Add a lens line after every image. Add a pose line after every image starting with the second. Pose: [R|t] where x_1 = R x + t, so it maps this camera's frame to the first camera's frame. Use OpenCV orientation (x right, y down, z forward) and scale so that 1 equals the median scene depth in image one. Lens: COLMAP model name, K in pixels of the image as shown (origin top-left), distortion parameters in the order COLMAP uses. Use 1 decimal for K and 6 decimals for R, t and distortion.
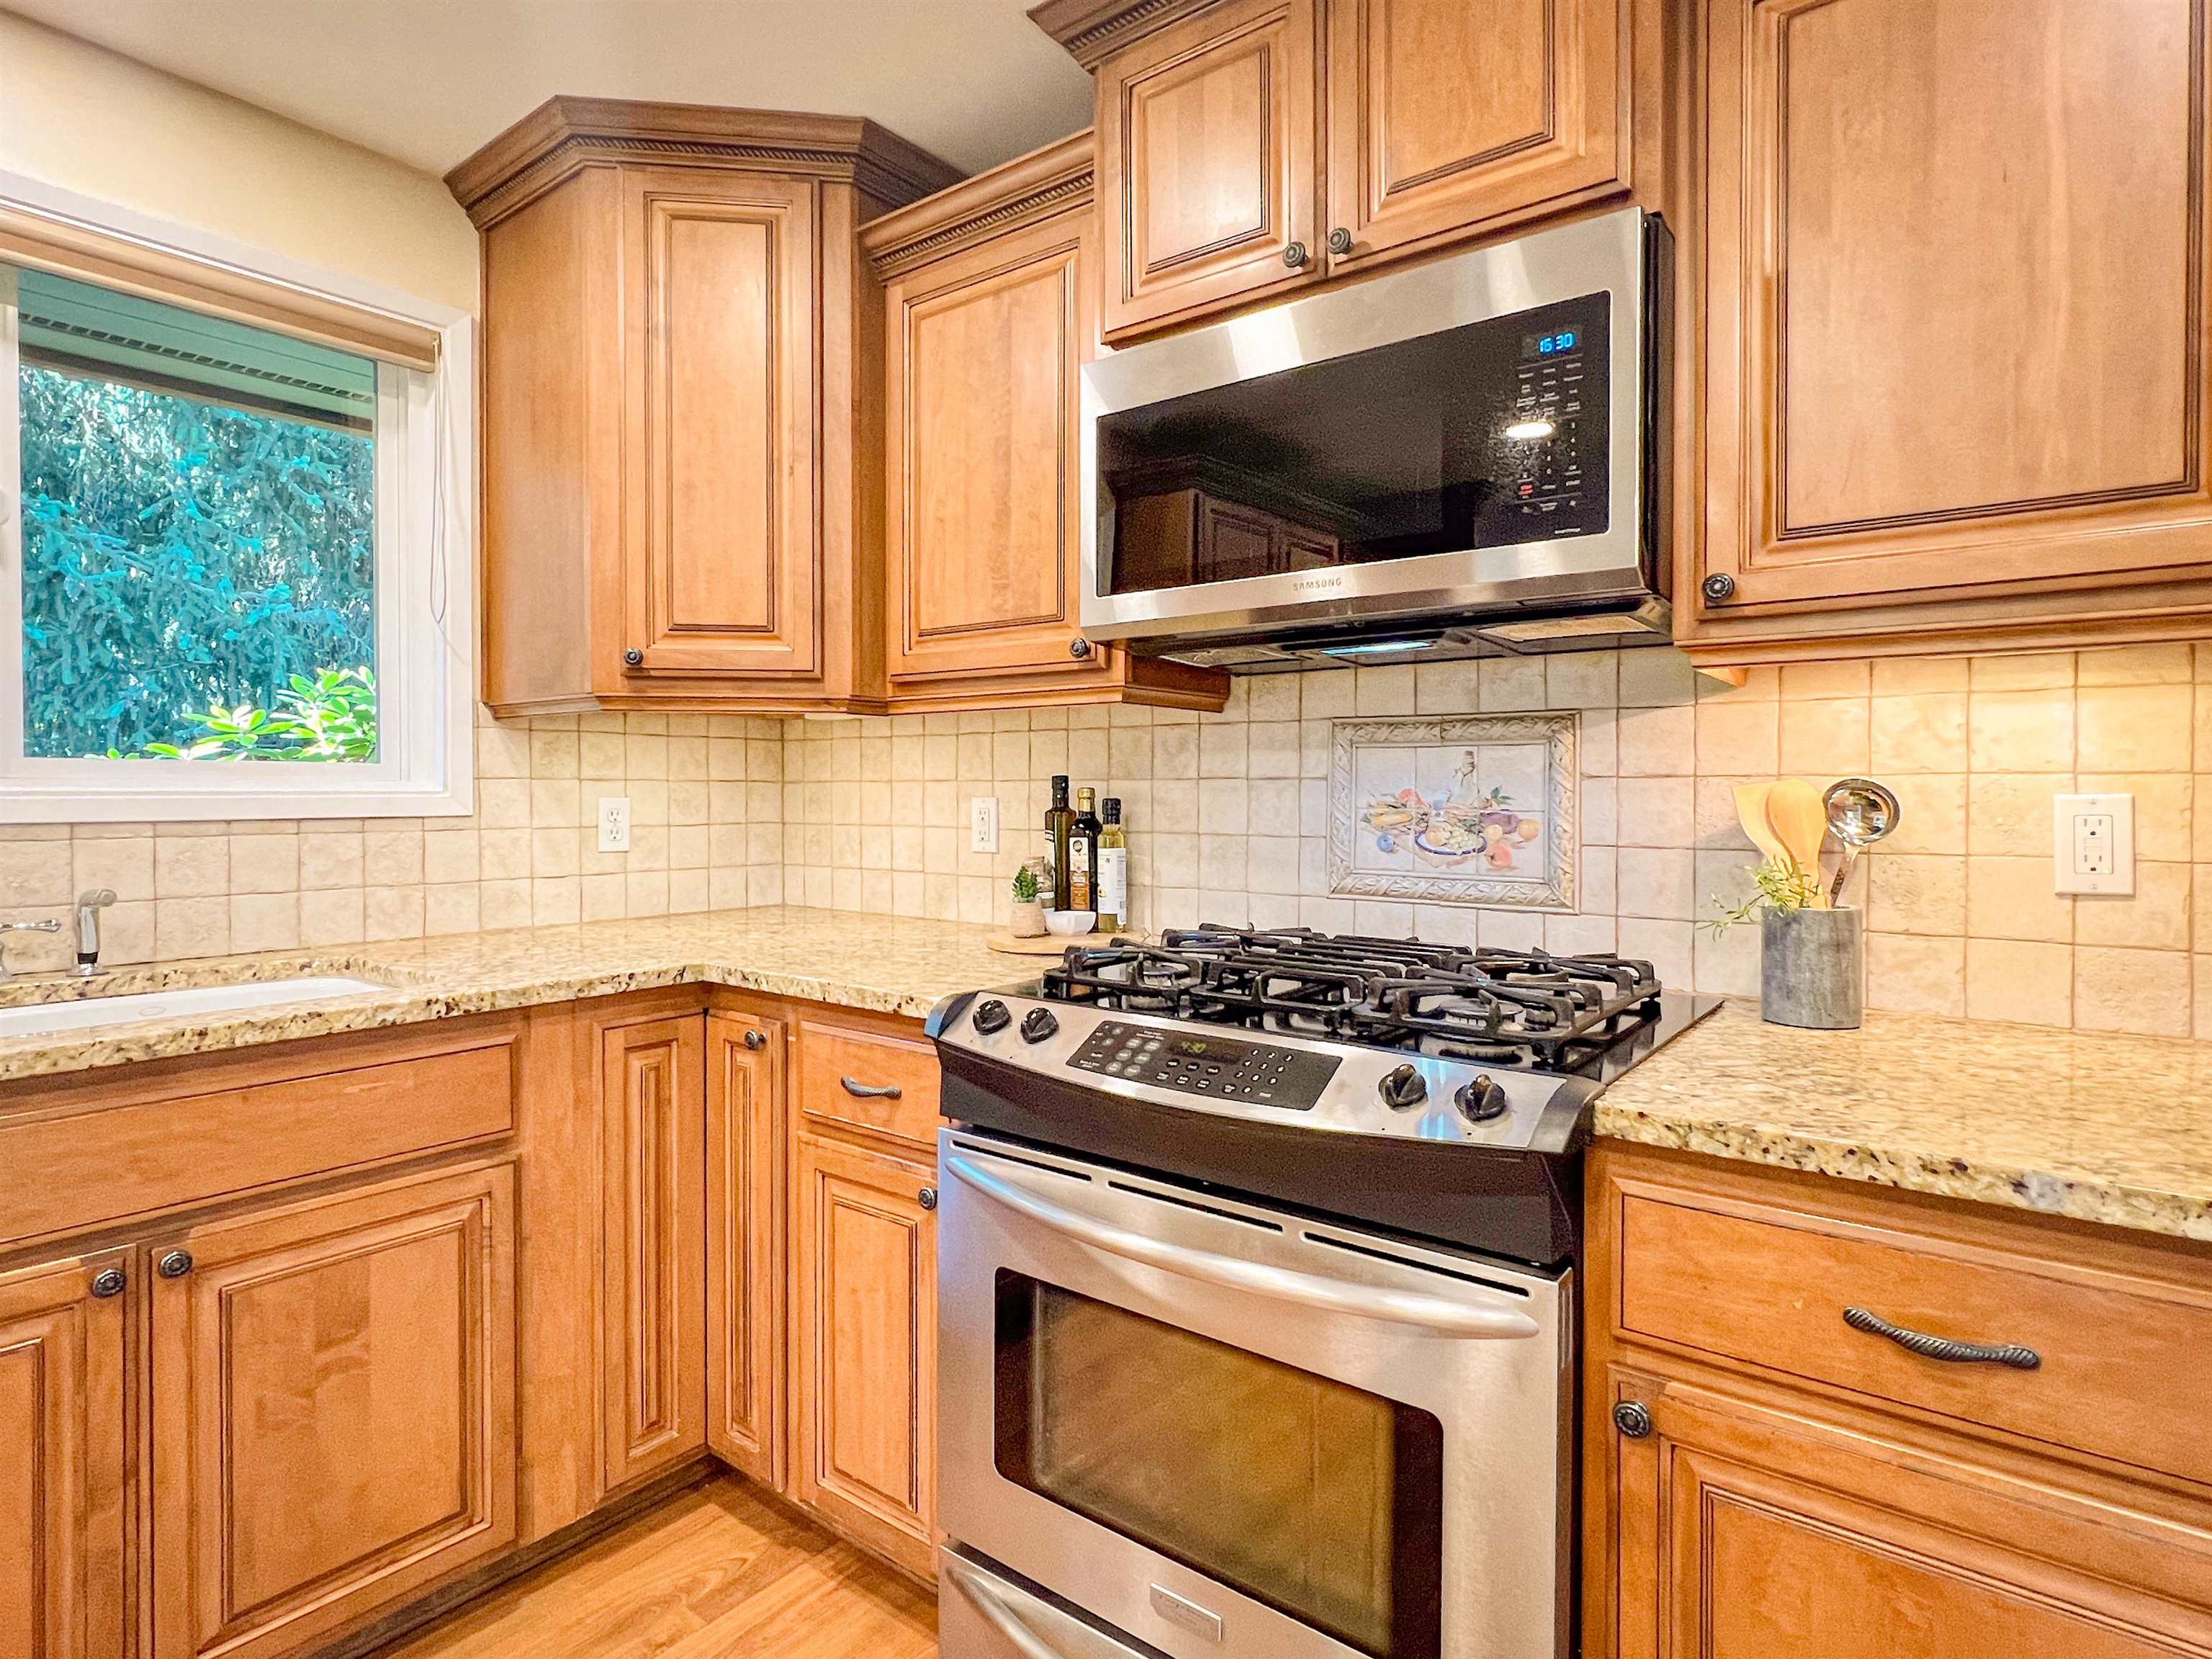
lens RADIAL K [[1194.9, 0, 1094.1], [0, 1194.9, 806.9], [0, 0, 1]] dist [-0.005770, 0.002181]
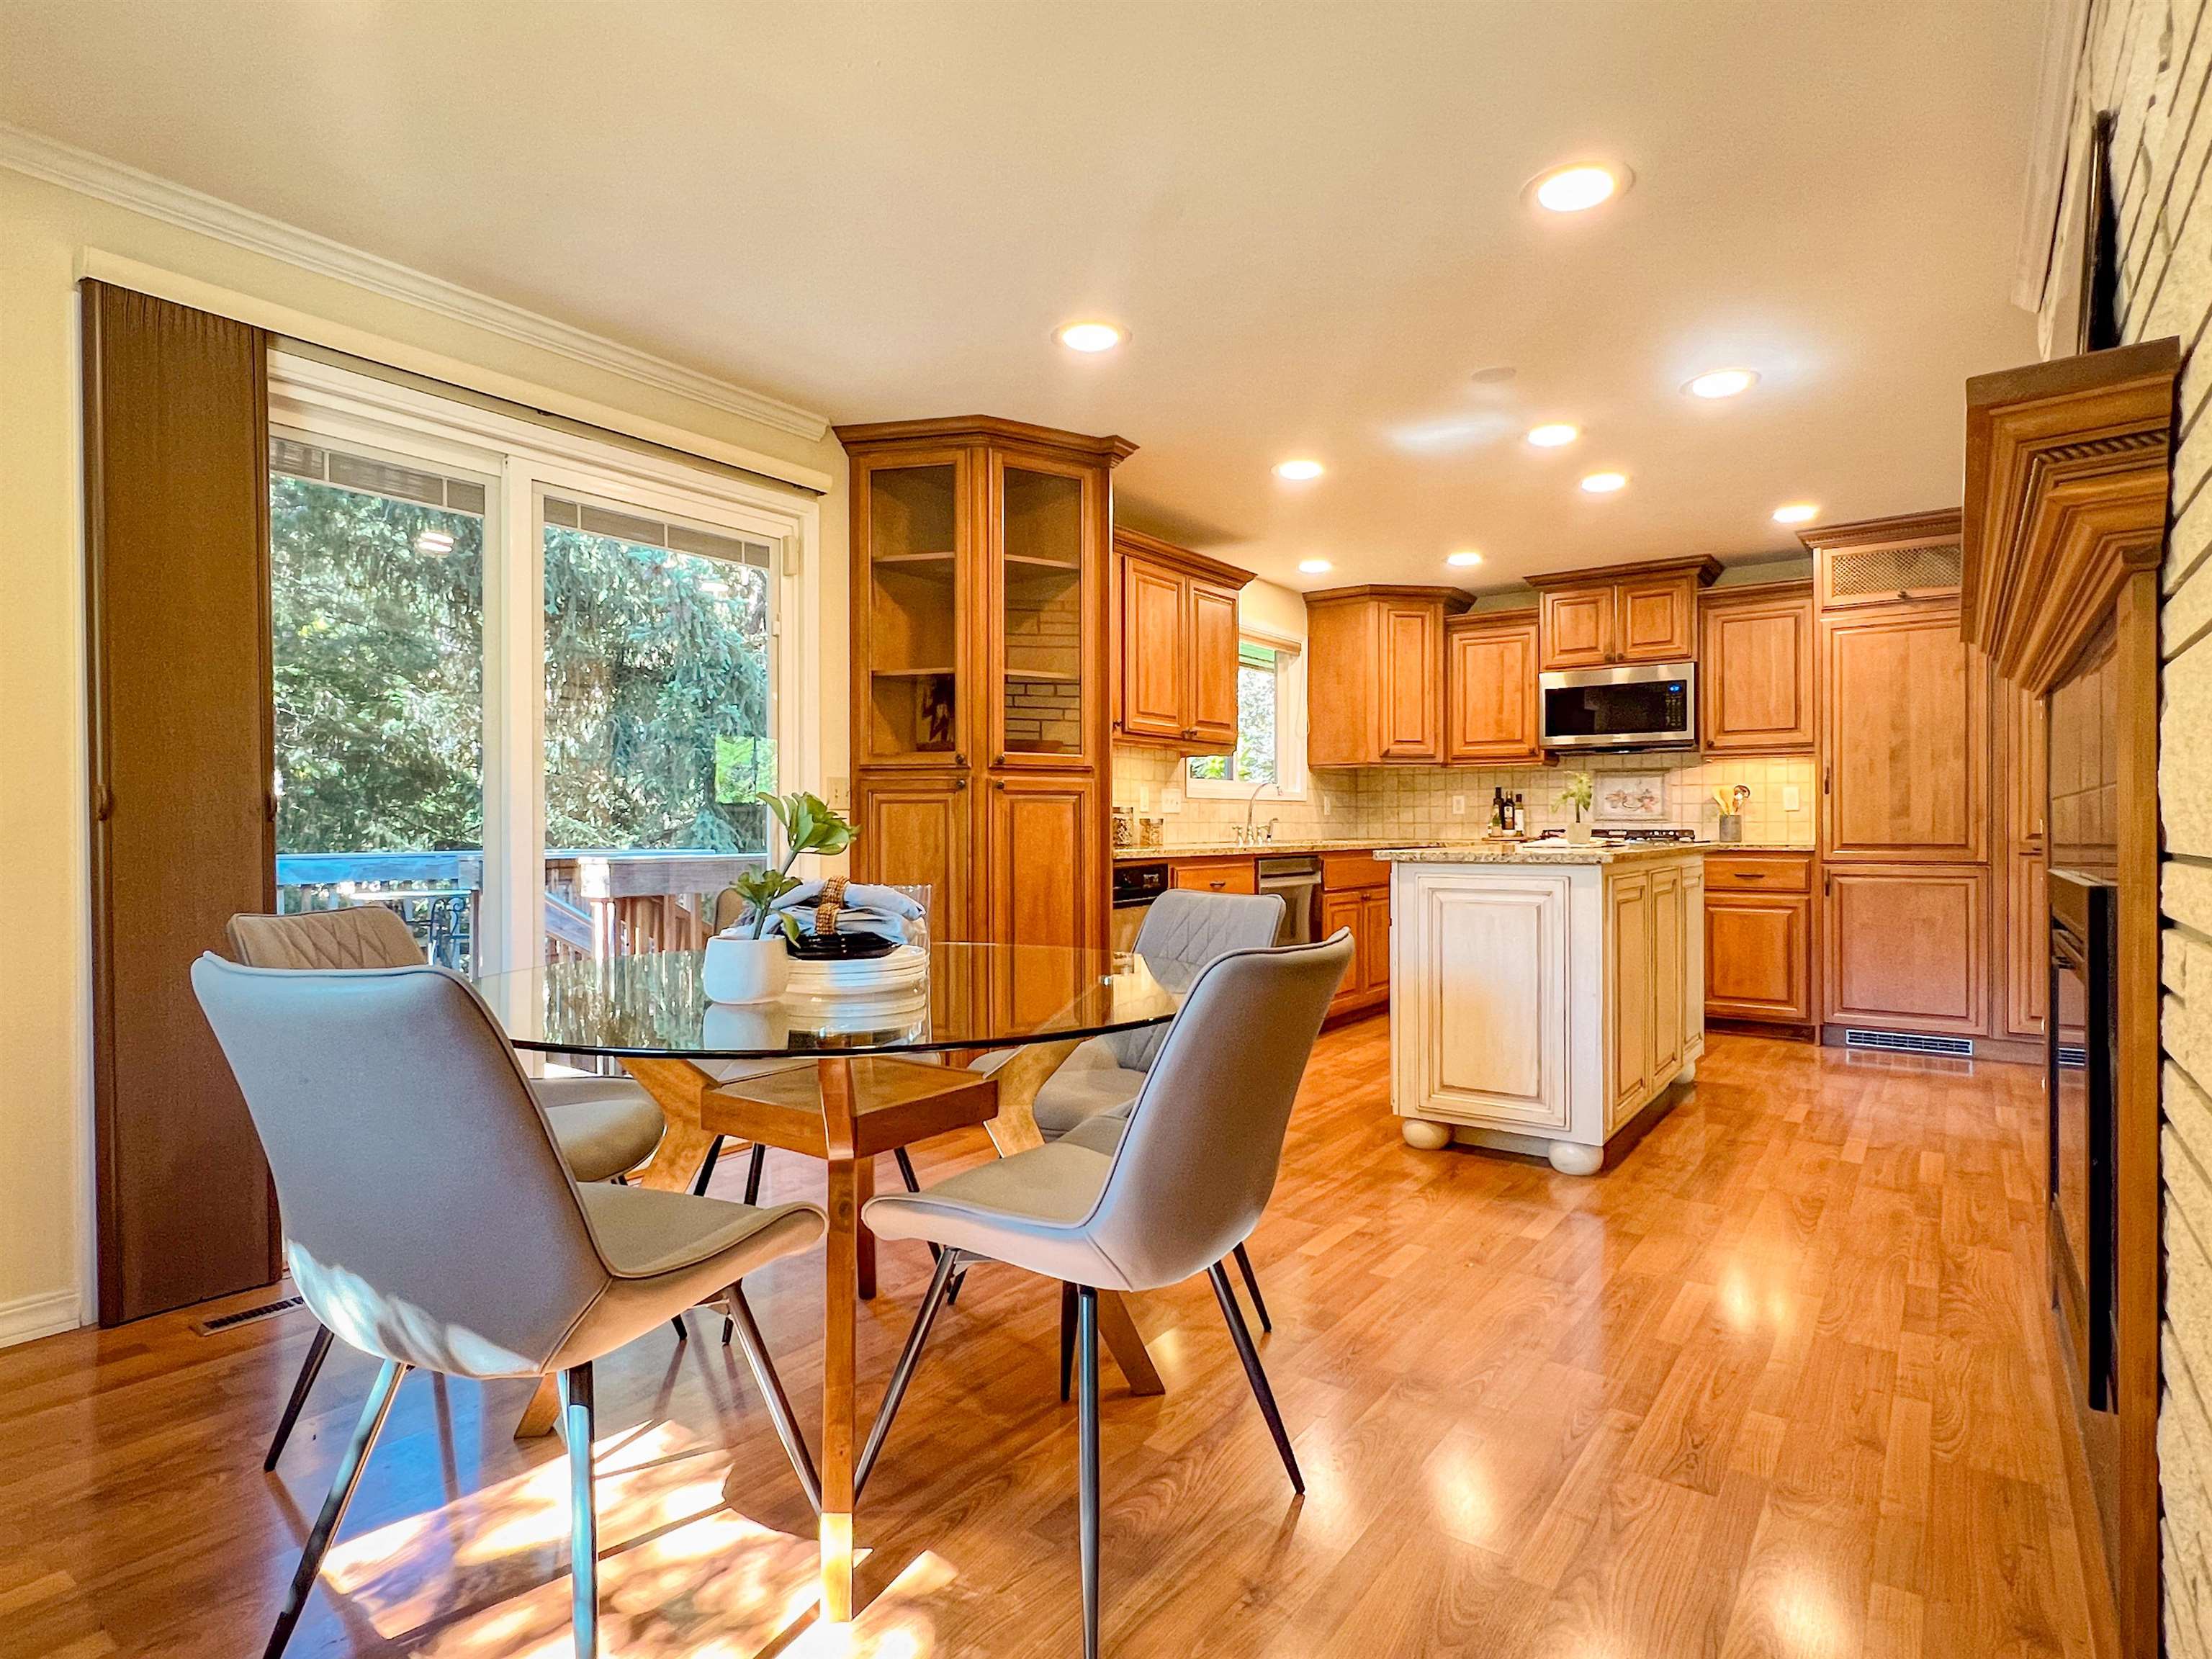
lens RADIAL K [[1194.9, 0, 1117.1], [0, 1194.9, 837.4], [0, 0, 1]] dist [-0.005770, 0.002181]
pose [[0.998810, -0.004261, 0.048592, -1.495576], [0.004442, 0.999984, -0.003606, 0.141784], [-0.048576, 0.003817, 0.998812, -2.625404]]
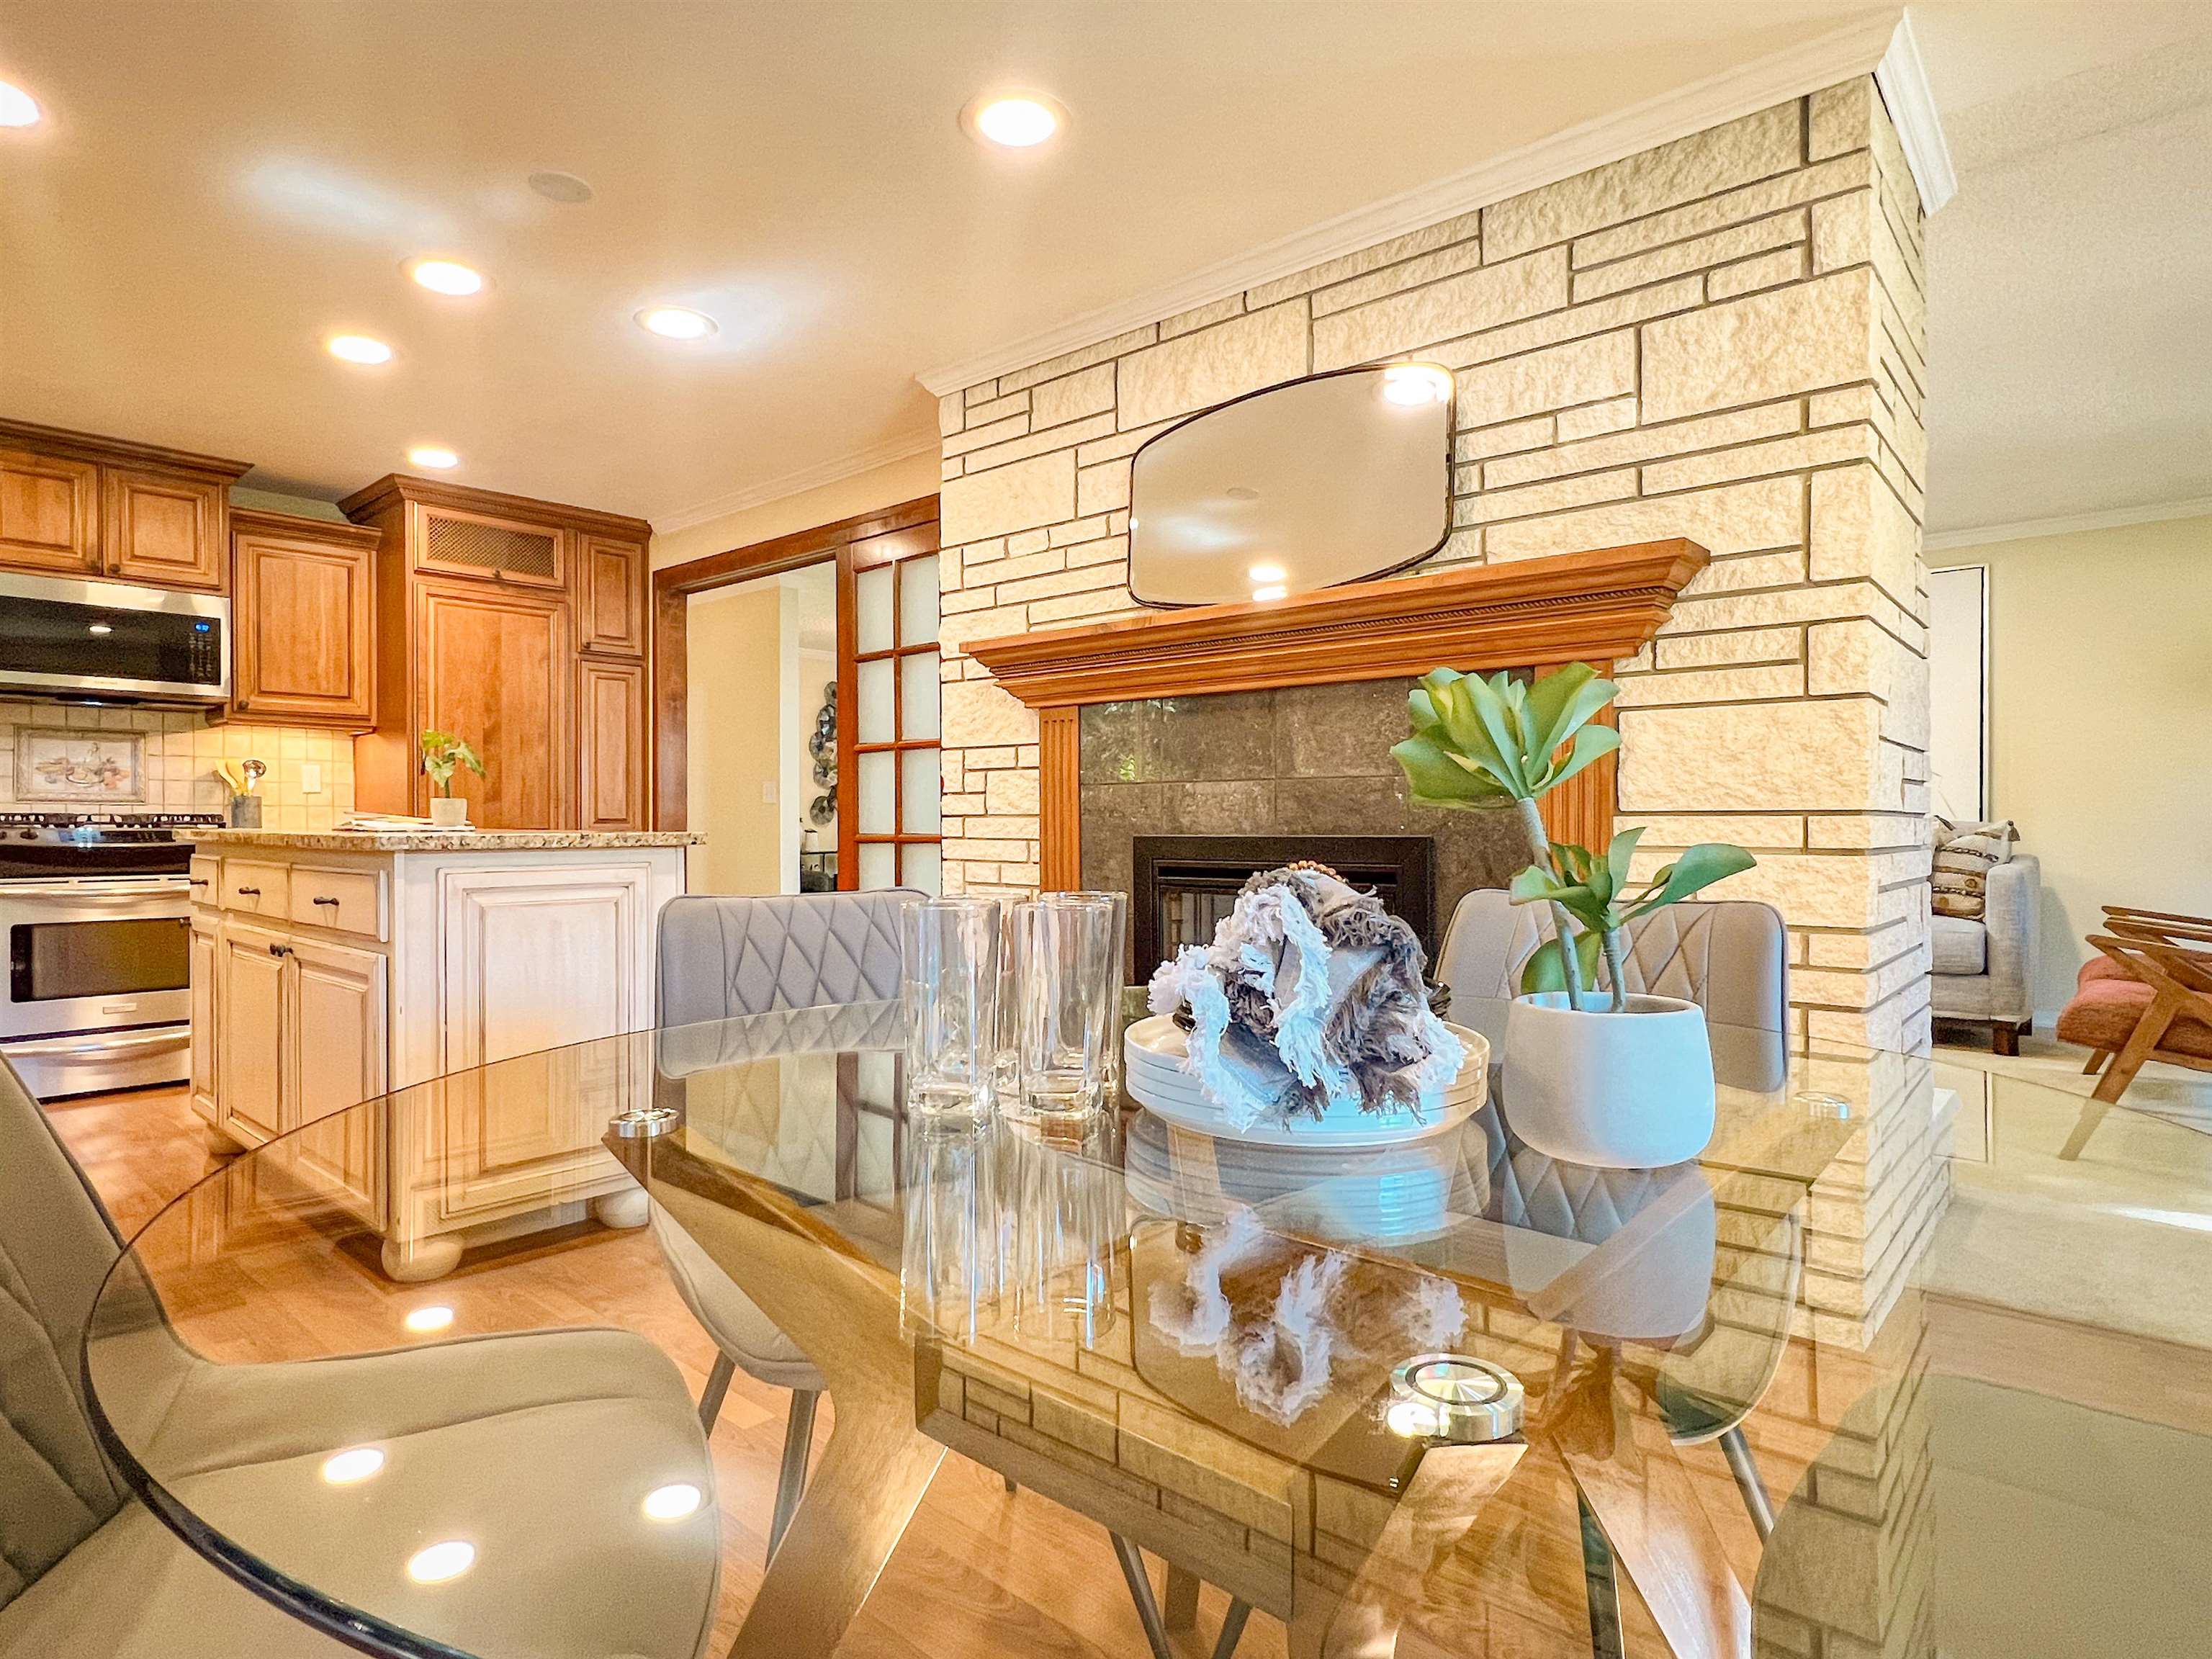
lens RADIAL K [[1194.9, 0, 1113.7], [0, 1194.9, 824.7], [0, 0, 1]] dist [-0.005770, 0.002181]
pose [[0.045699, -0.002641, 0.998952, -2.237527], [0.012447, 0.999920, 0.002074, 0.156889], [-0.998878, 0.012339, 0.045729, -1.357653]]
